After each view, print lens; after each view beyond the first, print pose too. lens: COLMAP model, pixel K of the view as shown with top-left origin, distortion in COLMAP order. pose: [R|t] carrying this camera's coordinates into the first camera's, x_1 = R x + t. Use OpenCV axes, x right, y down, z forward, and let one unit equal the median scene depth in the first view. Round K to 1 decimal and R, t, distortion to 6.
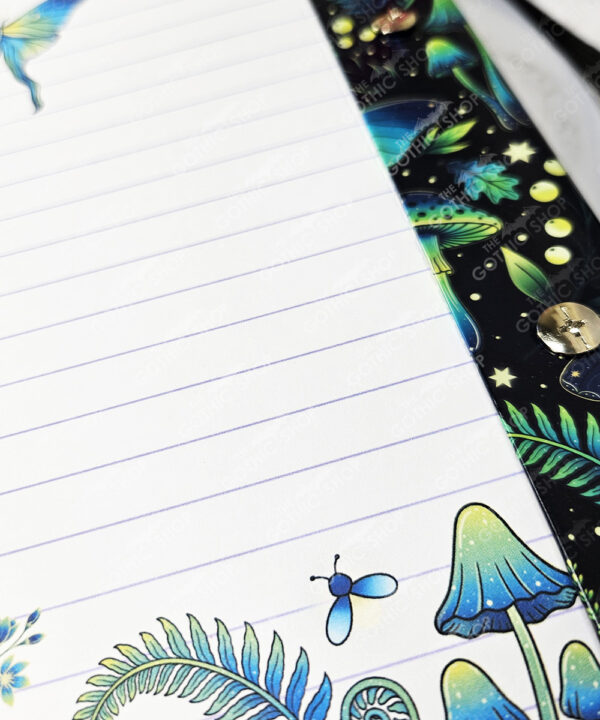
lens RADIAL K [[767.0, 0, 306.0], [0, 767.0, 366.3], [0, 0, 1]] dist [-0.016868, 0.000000]
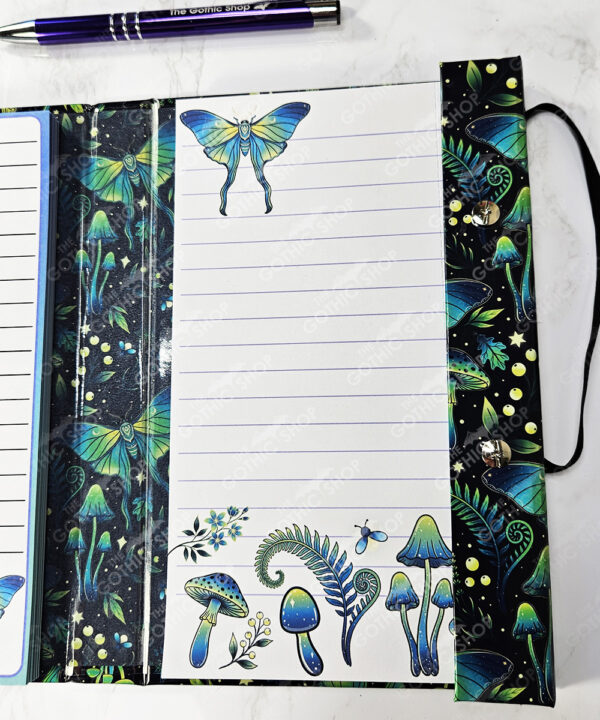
lens RADIAL K [[767.0, 0, 303.4], [0, 767.0, 351.3], [0, 0, 1]] dist [-0.016868, 0.000000]
pose [[0.968381, 0.247282, -0.033014, -0.172574], [-0.208266, 0.874162, 0.438710, -1.031846], [0.137345, -0.417963, 0.898022, -0.834118]]
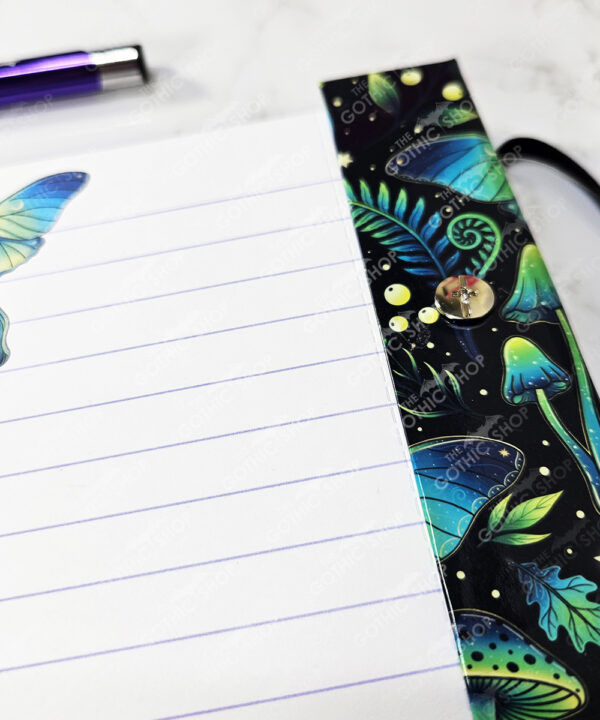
lens RADIAL K [[767.0, 0, 295.4], [0, 767.0, 353.9], [0, 0, 1]] dist [-0.016868, 0.000000]
pose [[0.994486, 0.101526, -0.026283, -0.034441], [-0.100056, 0.993609, 0.052243, -0.514640], [0.031419, -0.049325, 0.998288, 0.275501]]
